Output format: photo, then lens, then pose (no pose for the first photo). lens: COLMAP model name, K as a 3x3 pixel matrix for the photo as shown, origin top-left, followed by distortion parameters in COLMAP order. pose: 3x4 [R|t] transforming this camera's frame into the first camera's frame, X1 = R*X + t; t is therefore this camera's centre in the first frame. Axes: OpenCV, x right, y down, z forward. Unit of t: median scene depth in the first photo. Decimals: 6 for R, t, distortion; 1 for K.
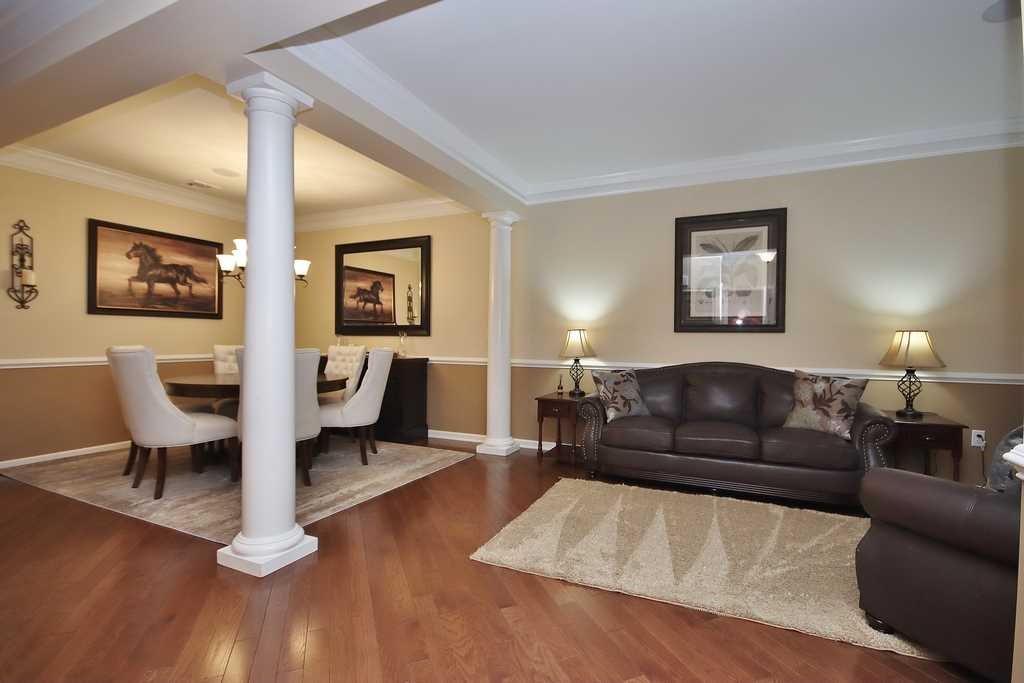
lens RADIAL K [[473.9, 0, 517.3], [0, 473.9, 341.2], [0, 0, 1]] dist [-0.000214, 0.000024]
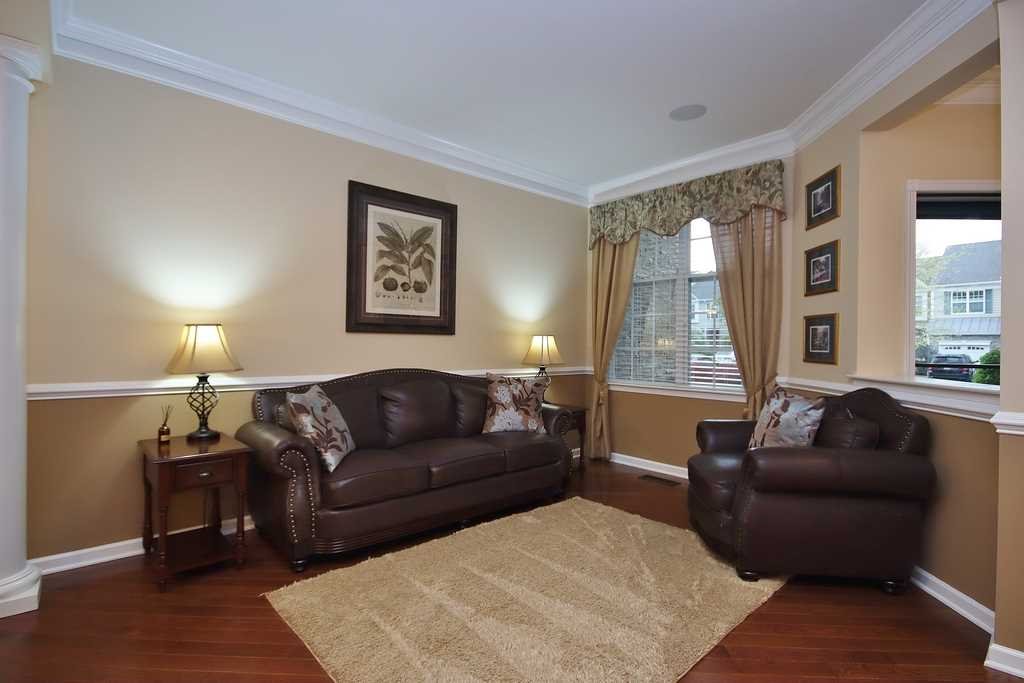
lens RADIAL K [[493.0, 0, 516.4], [0, 493.0, 343.4], [0, 0, 1]] dist [-0.001144, 0.000337]
pose [[0.398594, -0.002069, 0.917125, -0.305010], [-0.002425, 0.999992, 0.003310, -0.004890], [-0.917124, -0.003544, 0.398586, 0.488188]]
